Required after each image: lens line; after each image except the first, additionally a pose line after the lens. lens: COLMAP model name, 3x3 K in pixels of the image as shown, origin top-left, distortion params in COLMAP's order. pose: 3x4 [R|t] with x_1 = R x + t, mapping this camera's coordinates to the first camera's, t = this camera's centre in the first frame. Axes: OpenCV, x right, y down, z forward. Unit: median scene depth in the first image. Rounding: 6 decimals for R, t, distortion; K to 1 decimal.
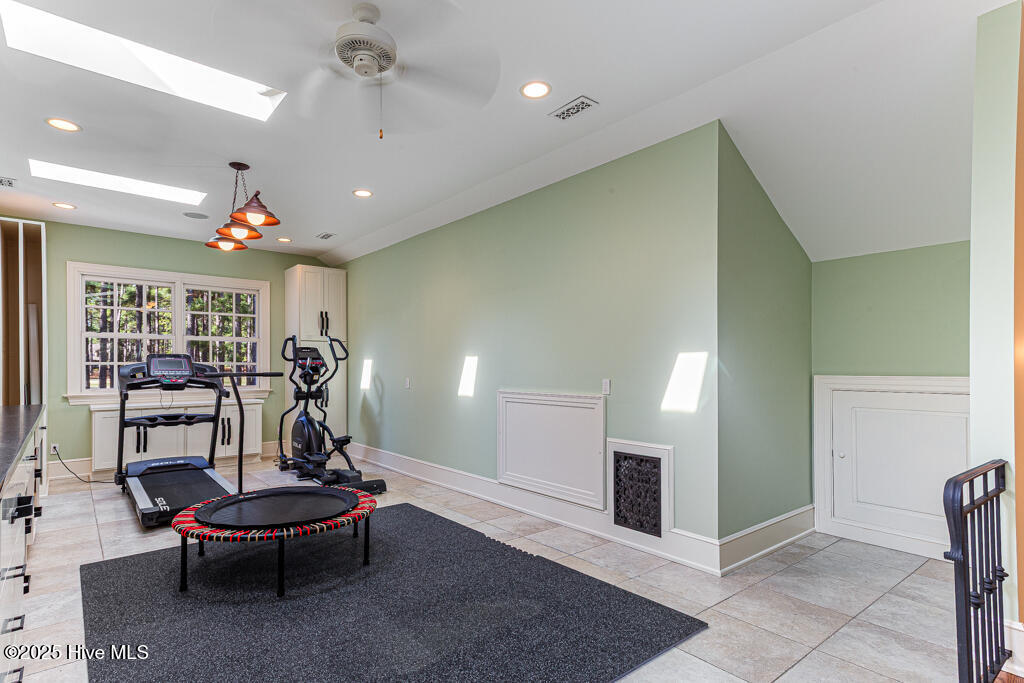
lens RADIAL K [[503.6, 0, 534.4], [0, 503.6, 338.4], [0, 0, 1]] dist [0.000768, 0.000226]
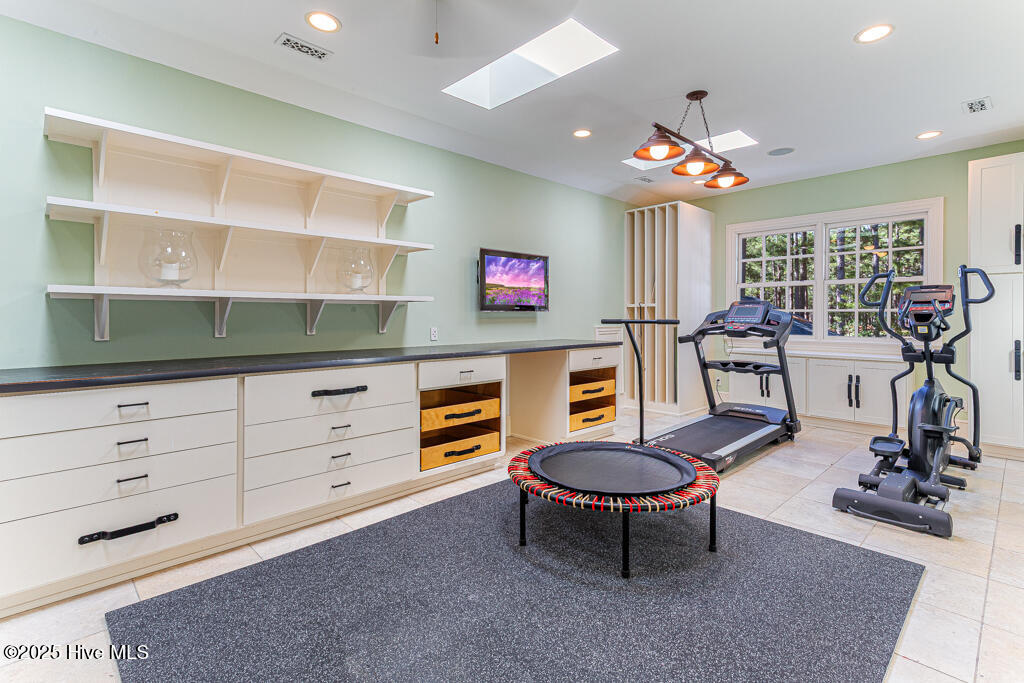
lens RADIAL K [[490.1, 0, 507.2], [0, 490.1, 318.4], [0, 0, 1]] dist [0.000253, 0.000200]
pose [[0.022765, 0.008798, -0.999702, 0.240730], [0.054413, 0.998468, 0.010026, 0.030432], [0.998259, -0.054625, 0.022251, 0.517992]]
